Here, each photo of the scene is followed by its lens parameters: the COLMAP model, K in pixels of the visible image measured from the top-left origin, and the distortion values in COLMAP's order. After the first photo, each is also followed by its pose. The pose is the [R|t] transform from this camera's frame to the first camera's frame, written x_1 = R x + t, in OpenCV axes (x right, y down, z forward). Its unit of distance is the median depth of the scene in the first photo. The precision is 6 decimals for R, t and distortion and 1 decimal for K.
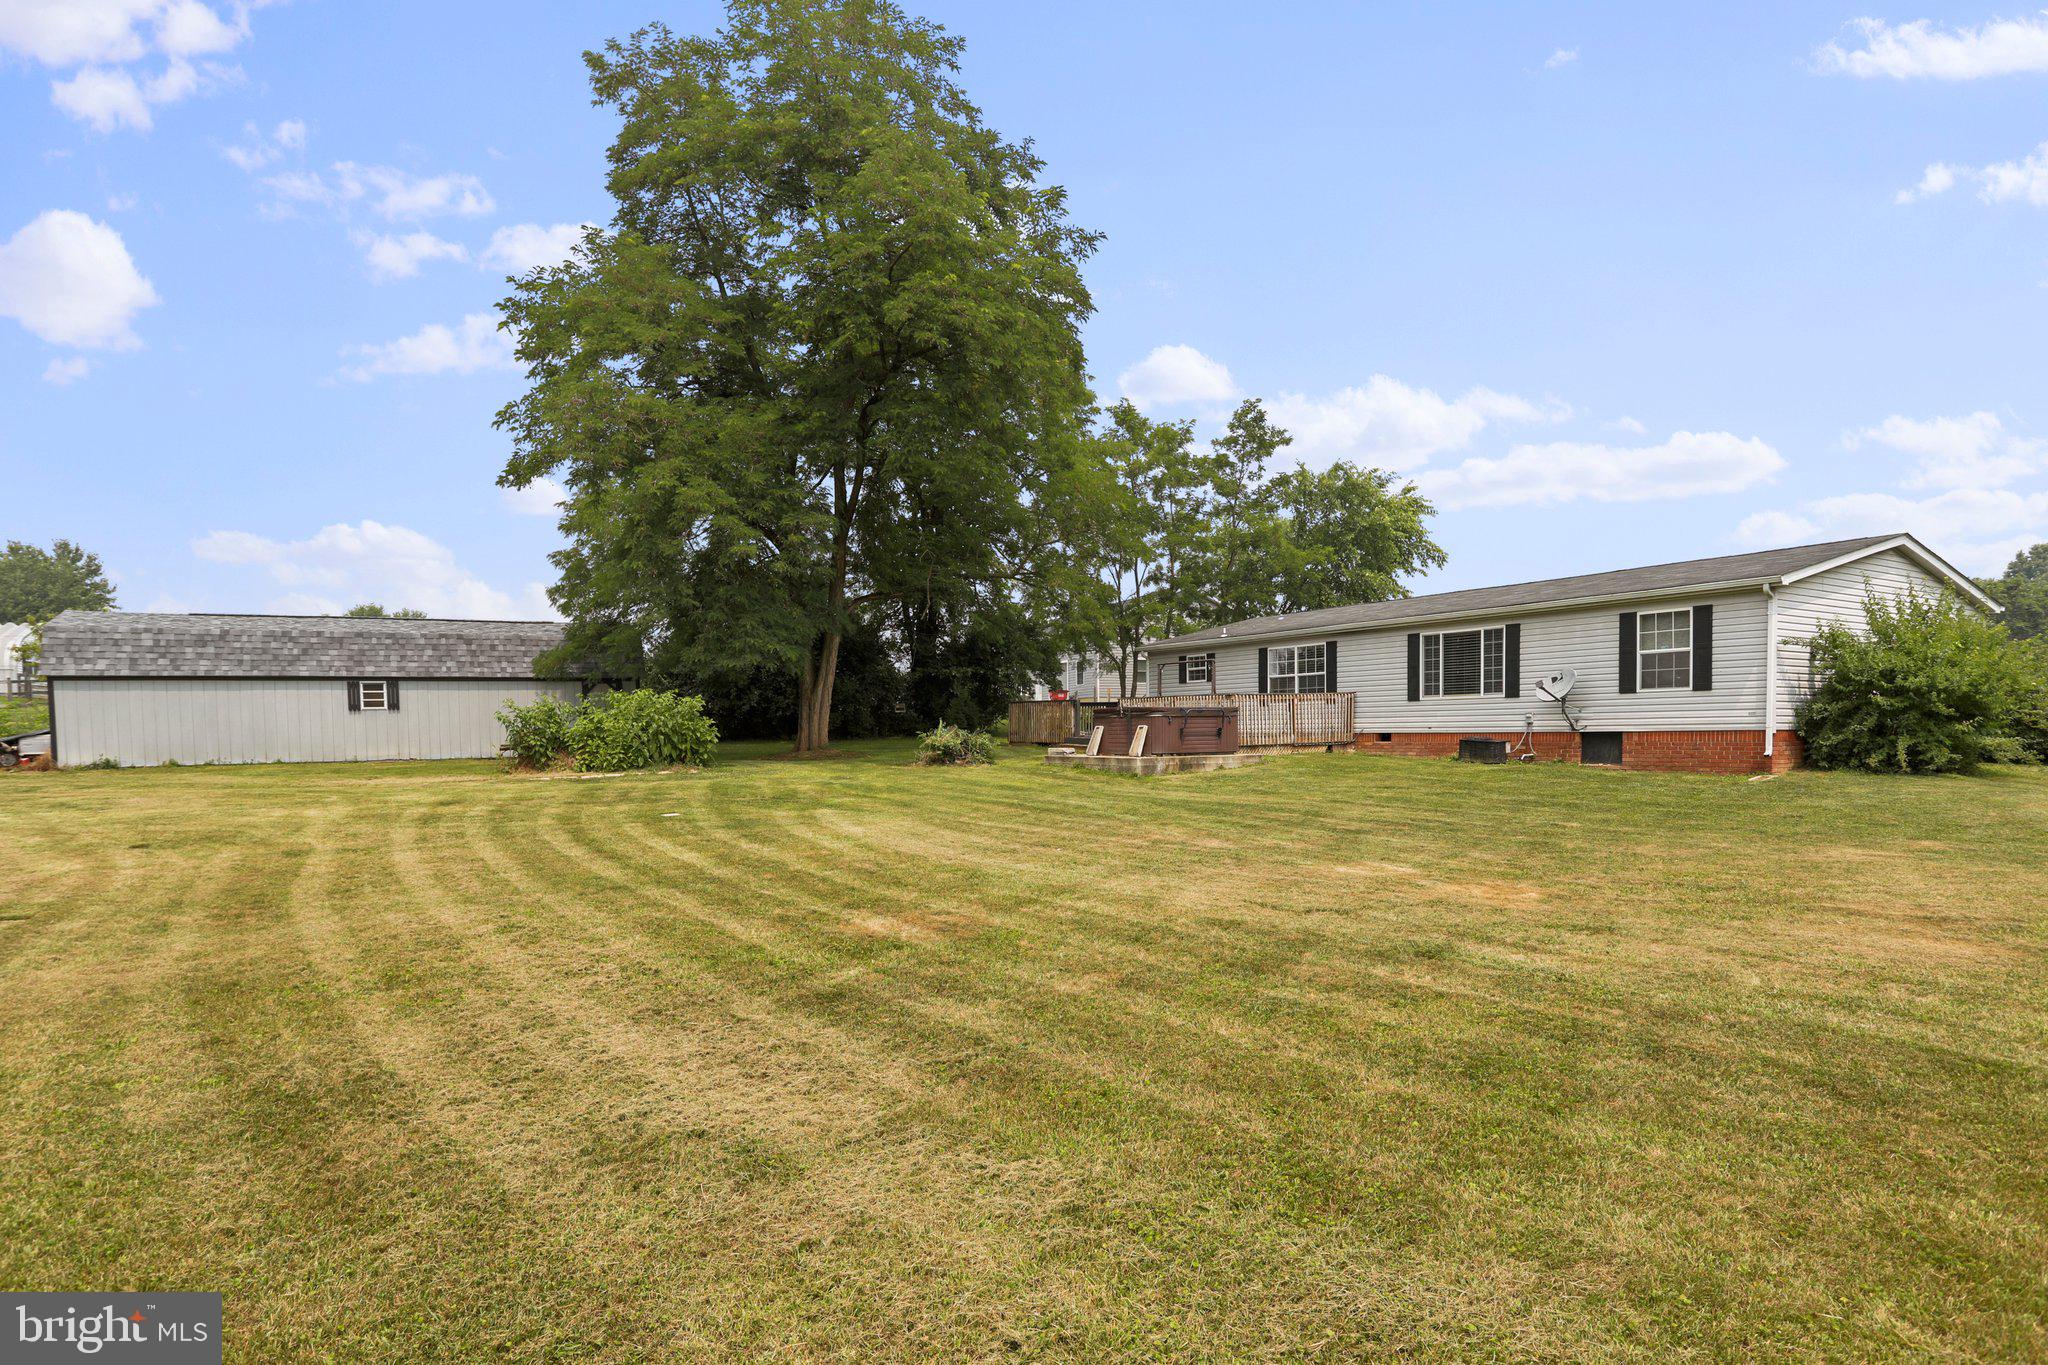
lens RADIAL K [[1121.0, 0, 1026.7], [0, 1121.0, 767.5], [0, 0, 1]] dist [-0.016381, 0.002820]
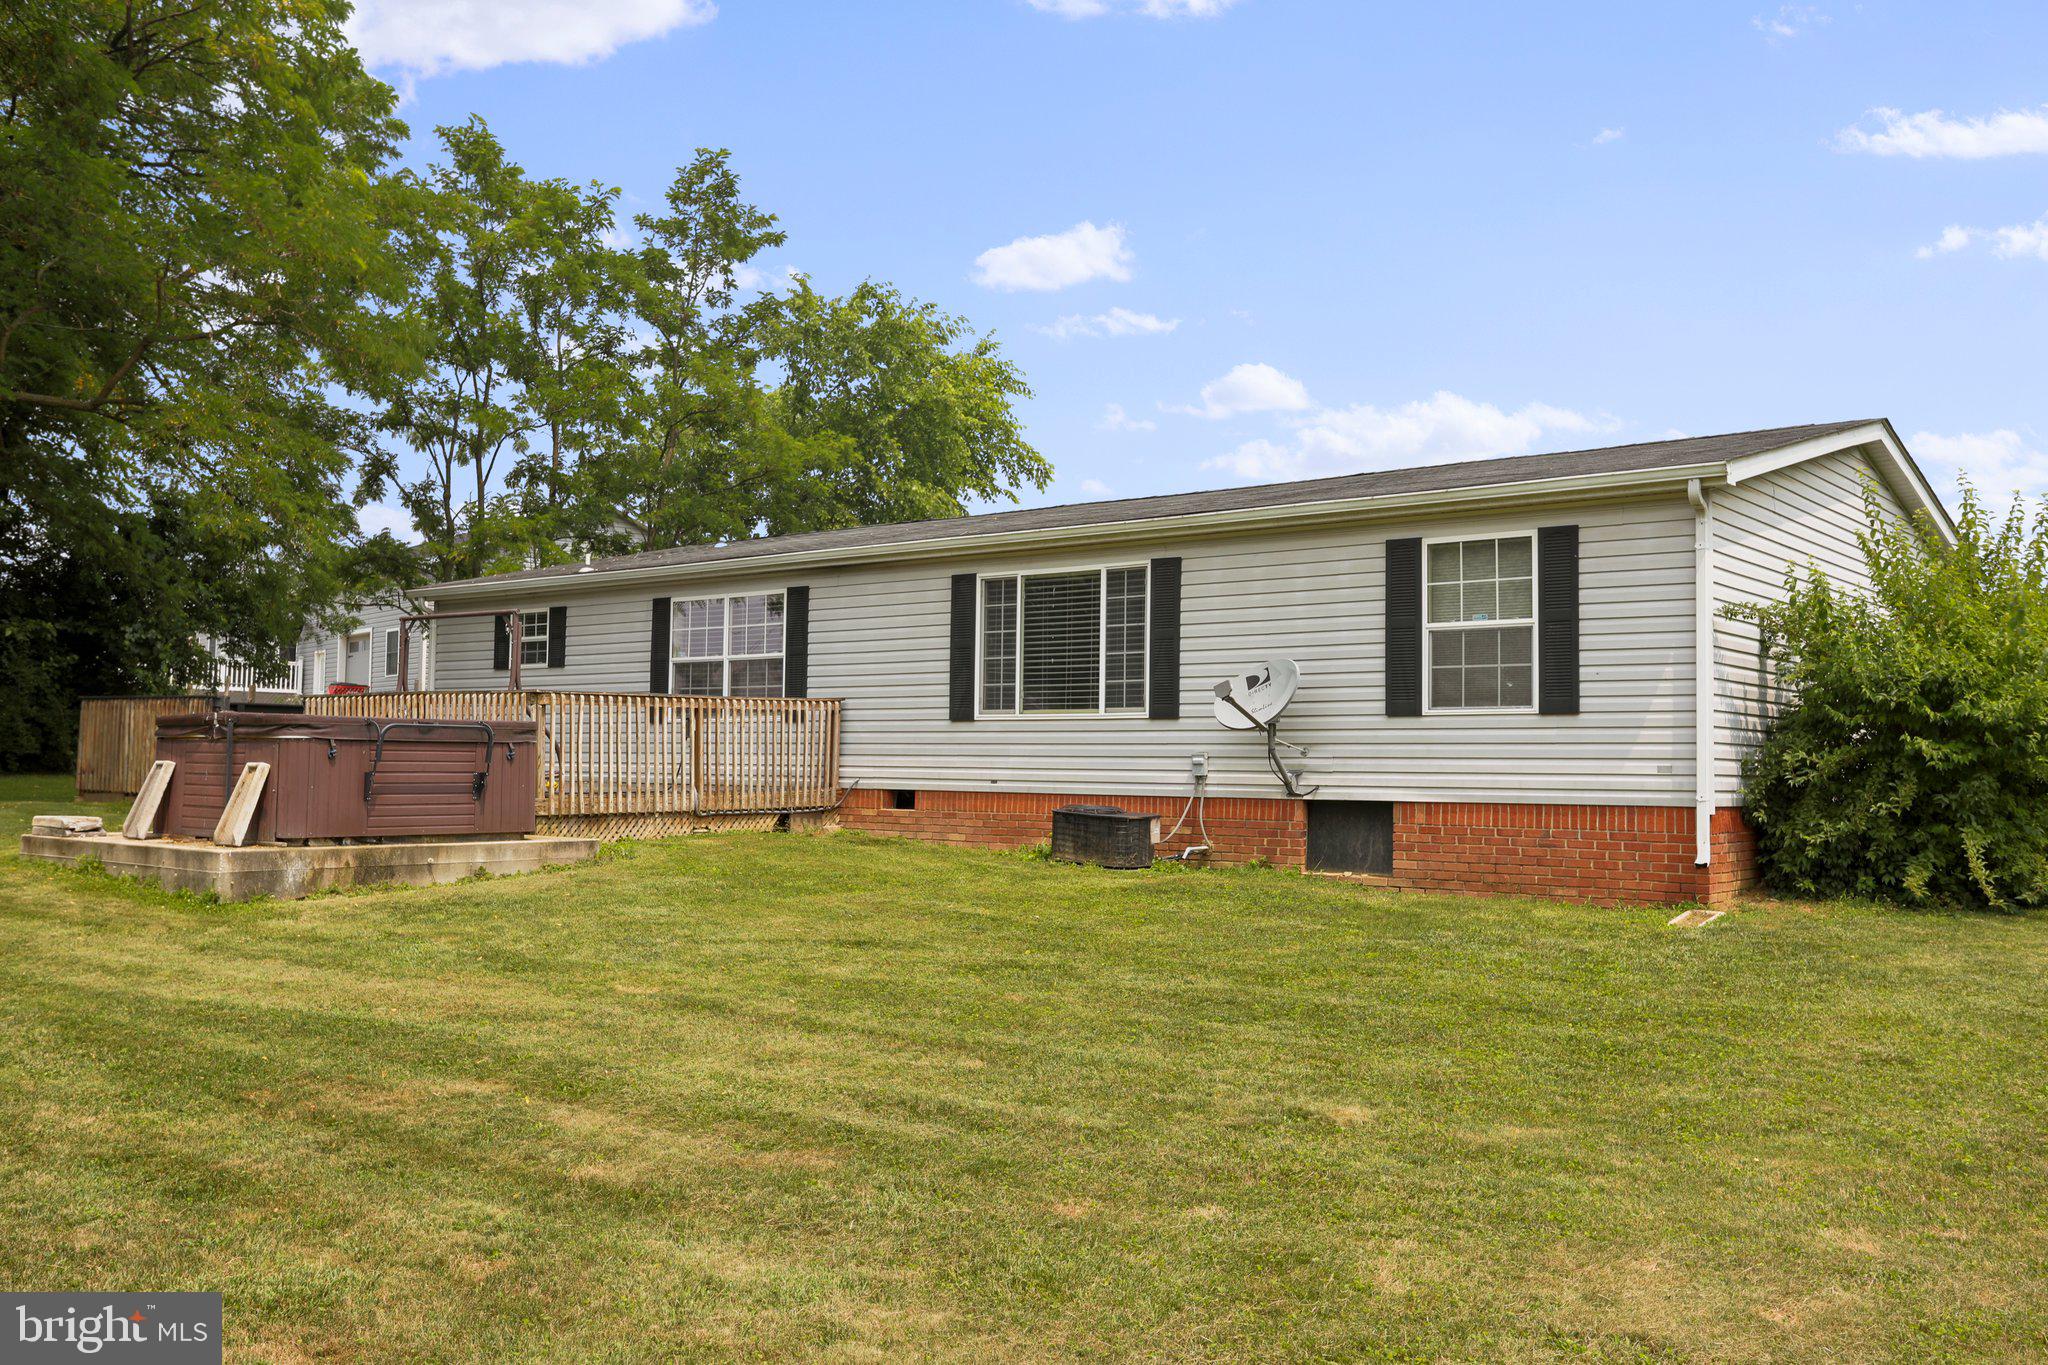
lens RADIAL K [[1745.6, 0, 1032.3], [0, 1745.6, 682.5], [0, 0, 1]] dist [0.000030, 0.003437]
pose [[0.942041, 0.038337, 0.333300, 0.148792], [-0.011743, 0.996609, -0.081442, -0.019338], [-0.335292, 0.072808, 0.939297, 0.354687]]
